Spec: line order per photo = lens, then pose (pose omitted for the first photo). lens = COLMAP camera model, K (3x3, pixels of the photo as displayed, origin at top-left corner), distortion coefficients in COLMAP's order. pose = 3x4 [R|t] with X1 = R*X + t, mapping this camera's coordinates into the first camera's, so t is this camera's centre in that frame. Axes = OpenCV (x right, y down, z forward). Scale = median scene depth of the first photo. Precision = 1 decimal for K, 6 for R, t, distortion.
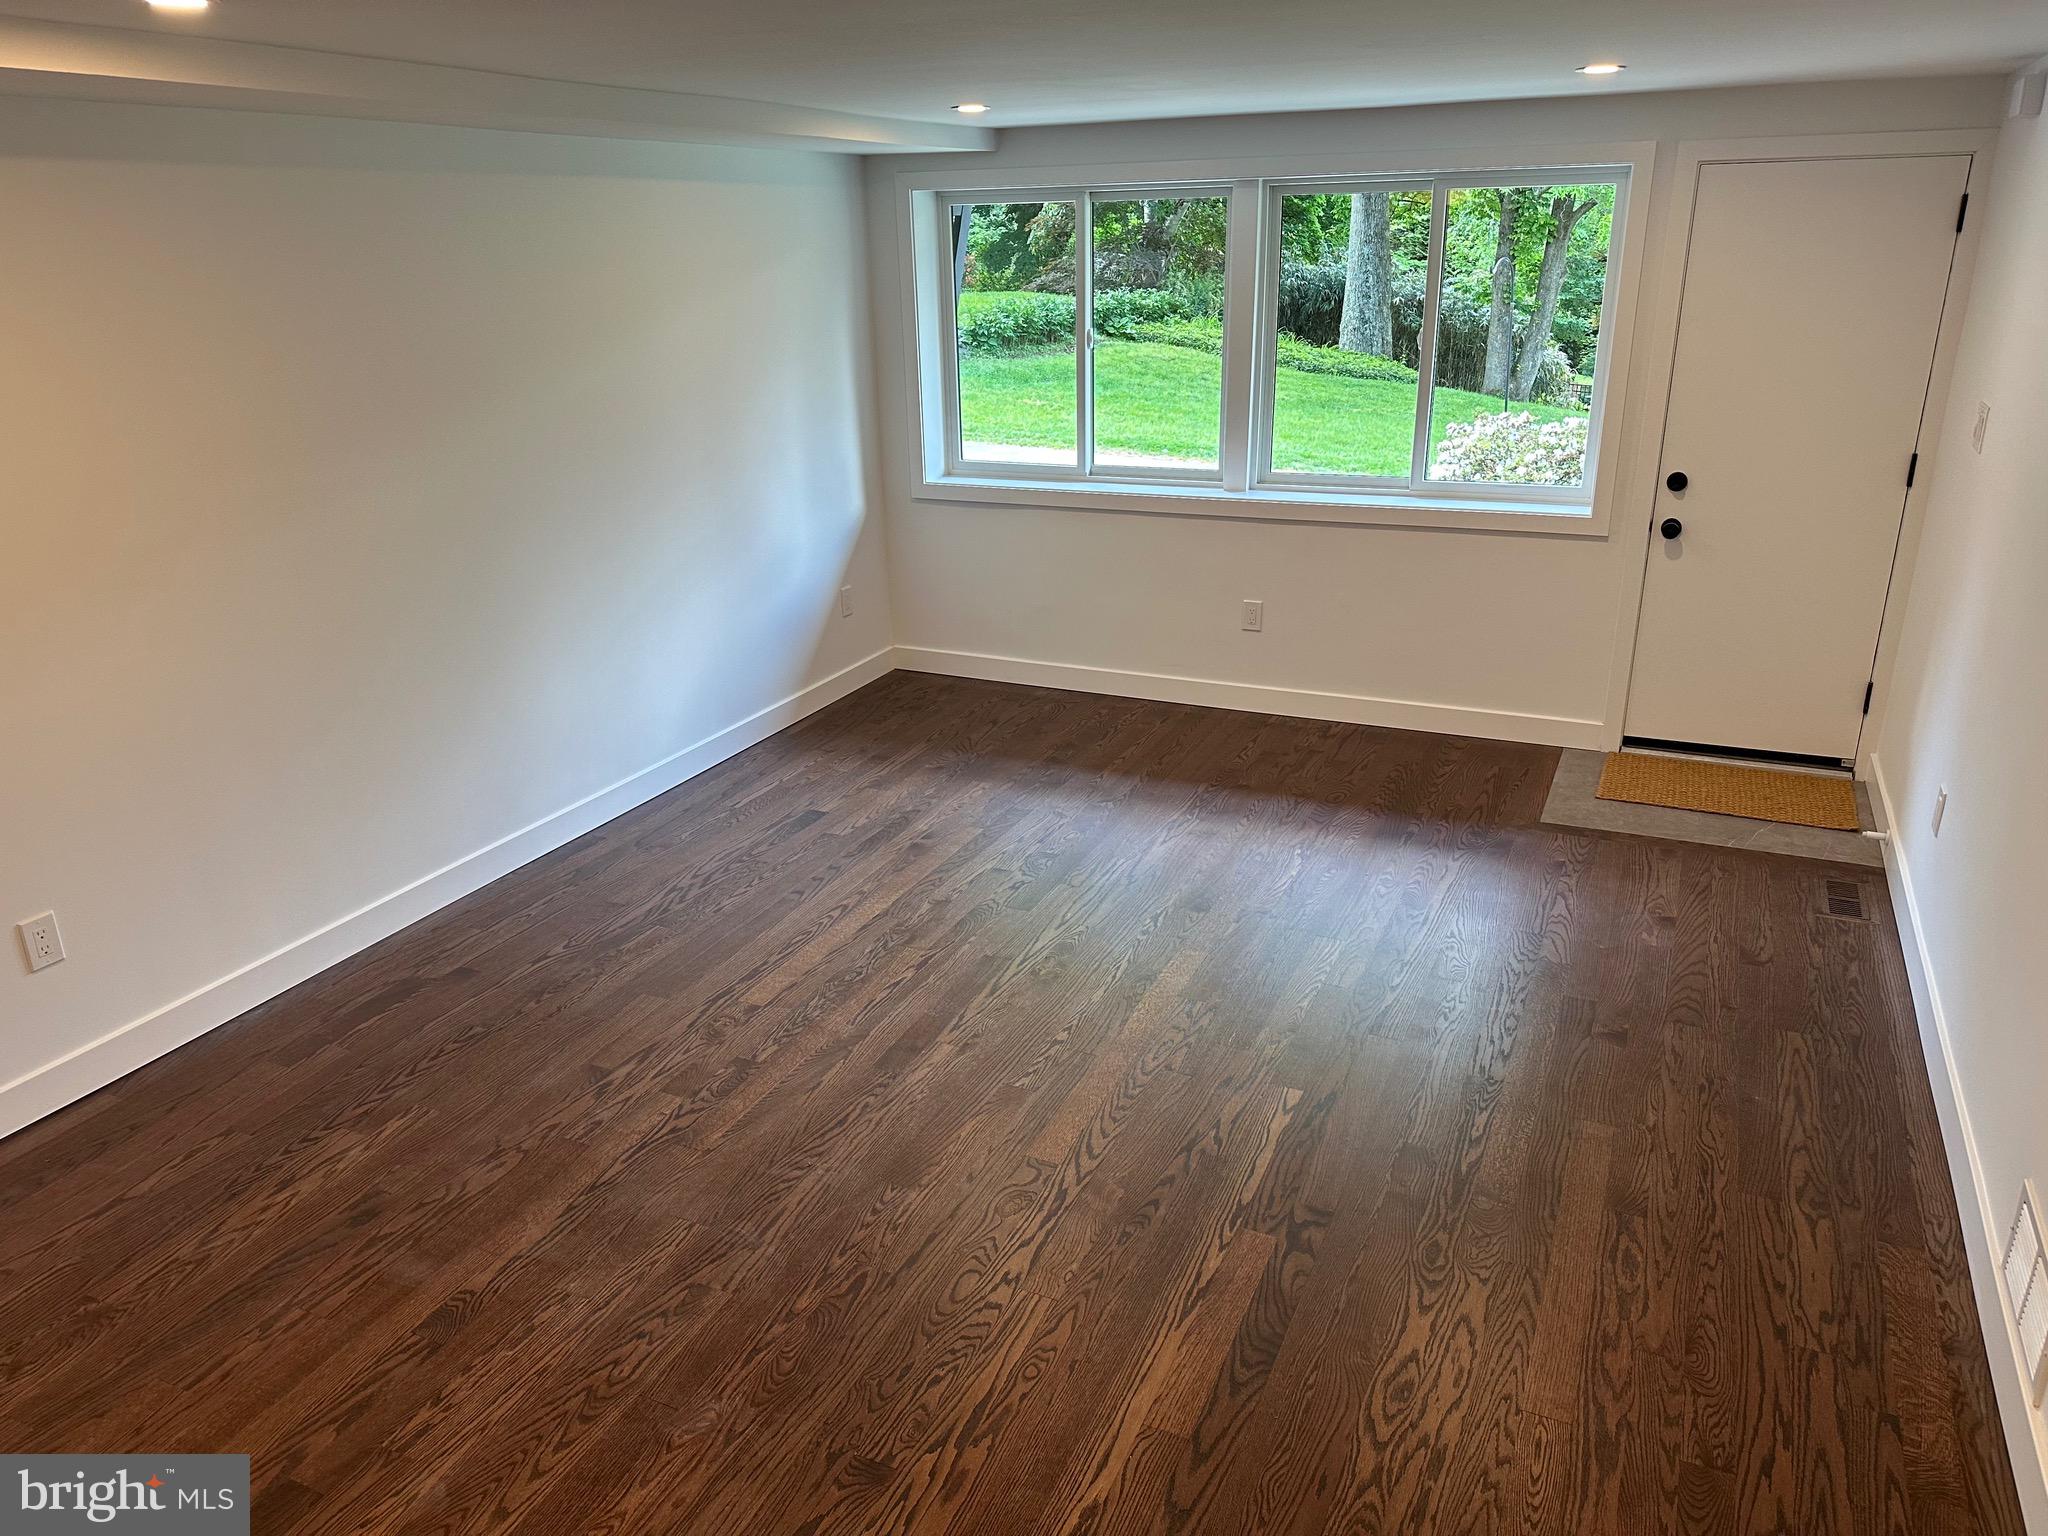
lens RADIAL K [[1432.5, 0, 1016.4], [0, 1432.5, 755.9], [0, 0, 1]] dist [0.056264, -0.070080]
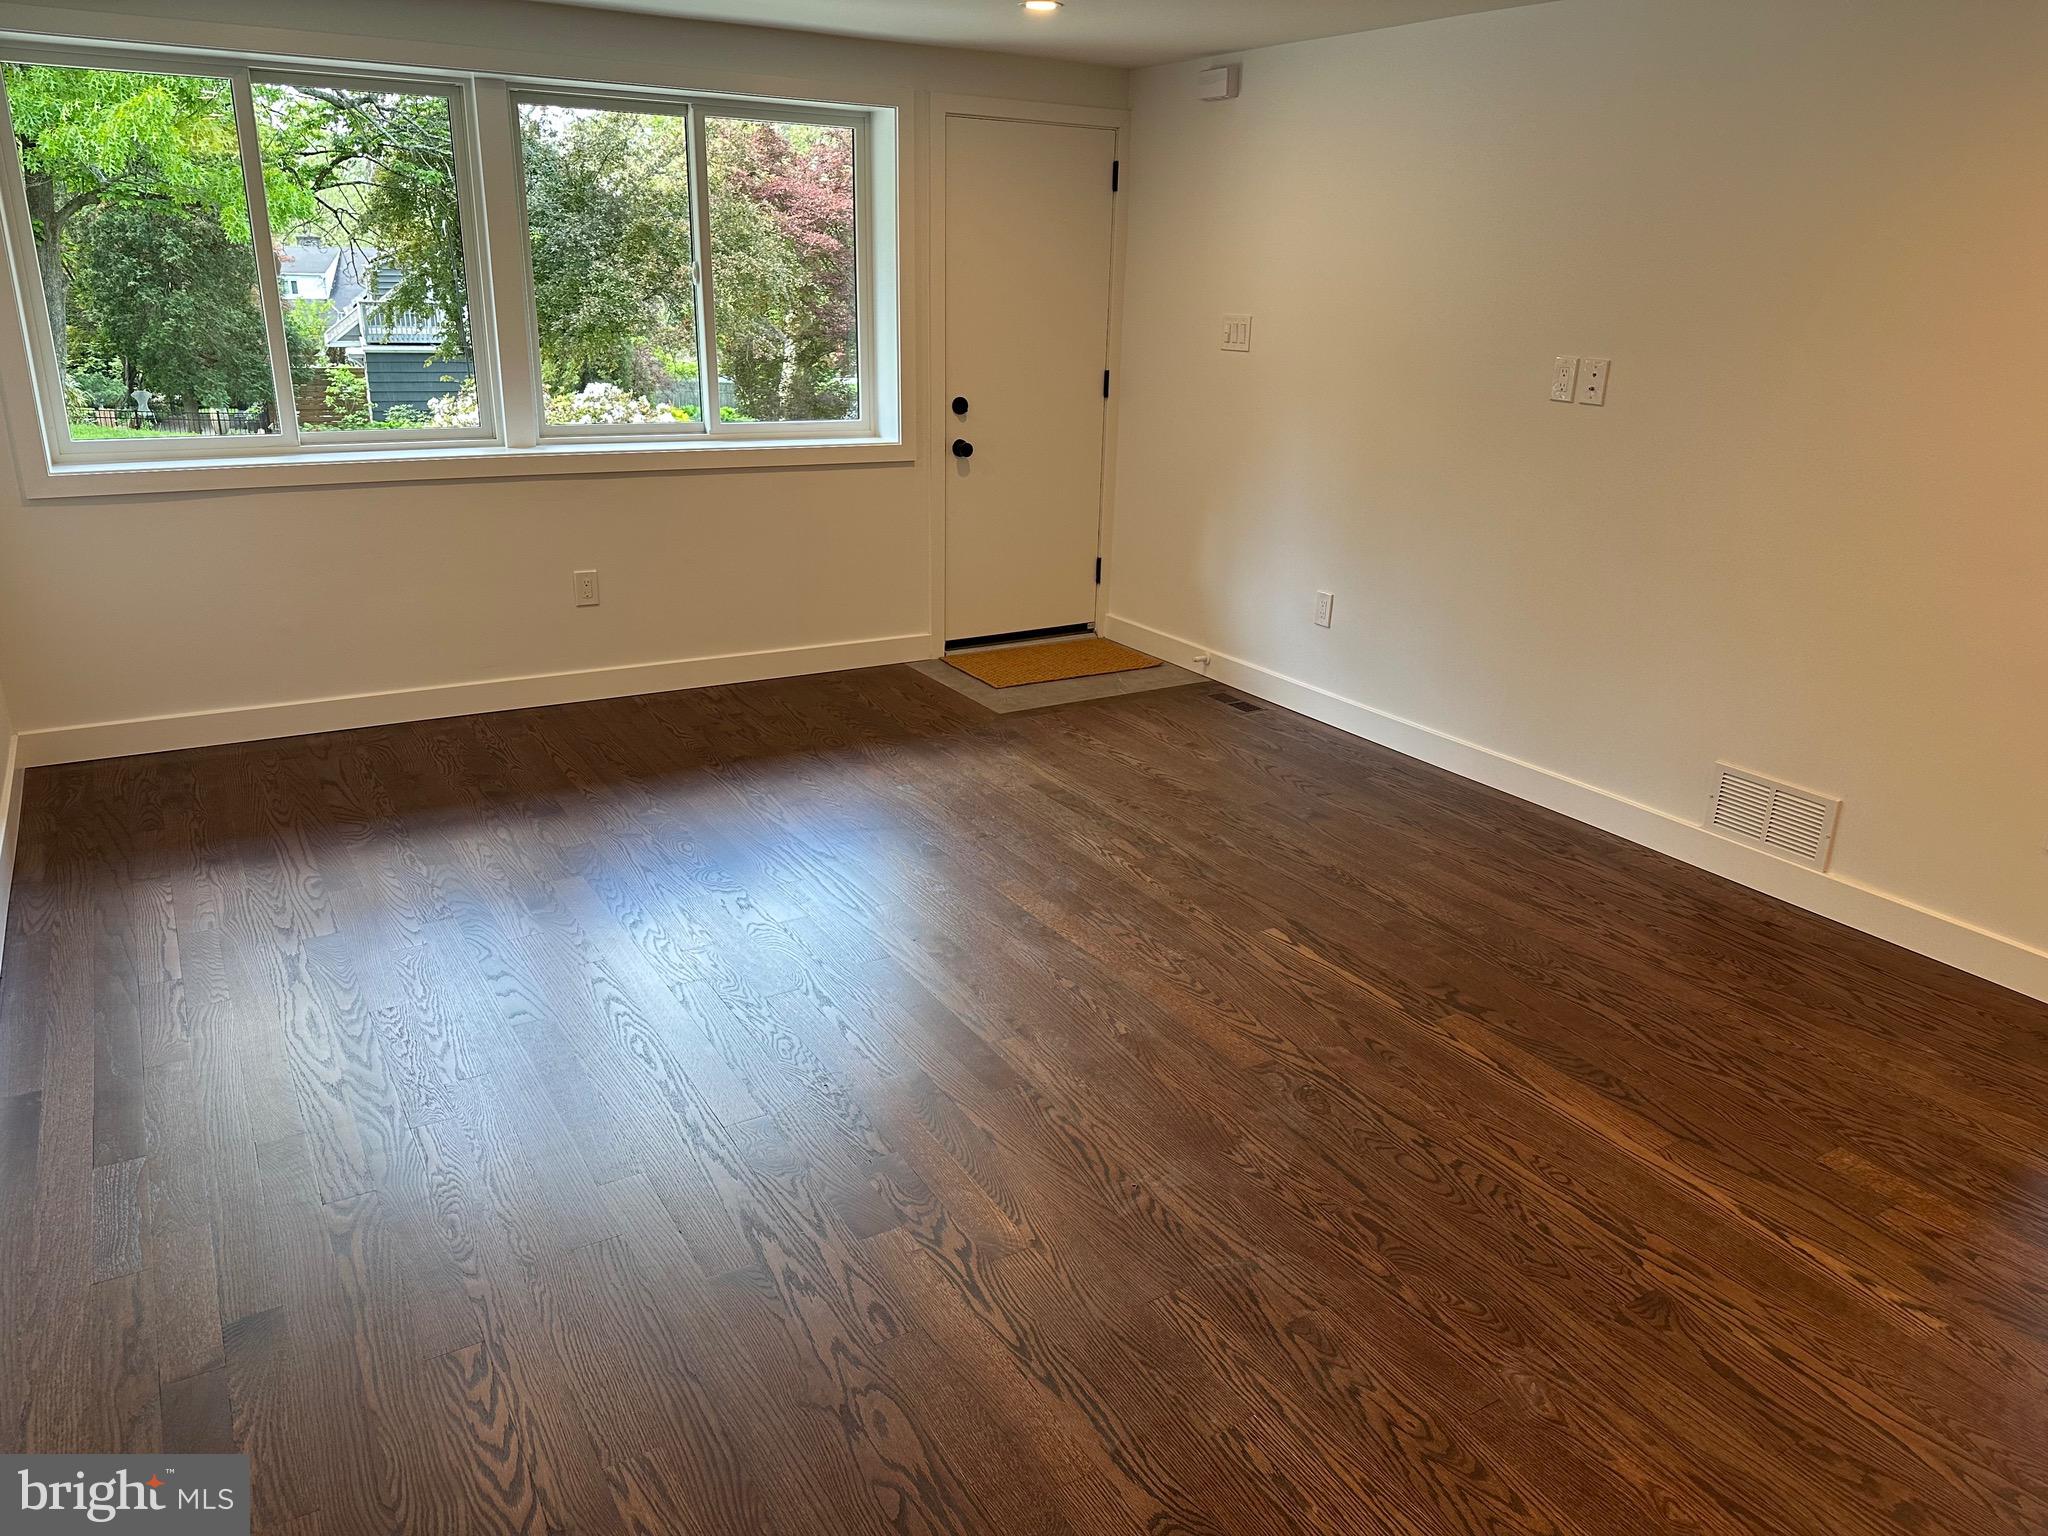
lens RADIAL K [[1432.5, 0, 1025.4], [0, 1432.5, 771.3], [0, 0, 1]] dist [0.056264, -0.070080]
pose [[0.545966, -0.237339, 0.803487, -0.507870], [0.245584, 0.962245, 0.117360, -0.035023], [-0.801005, 0.133249, 0.583640, 0.354122]]
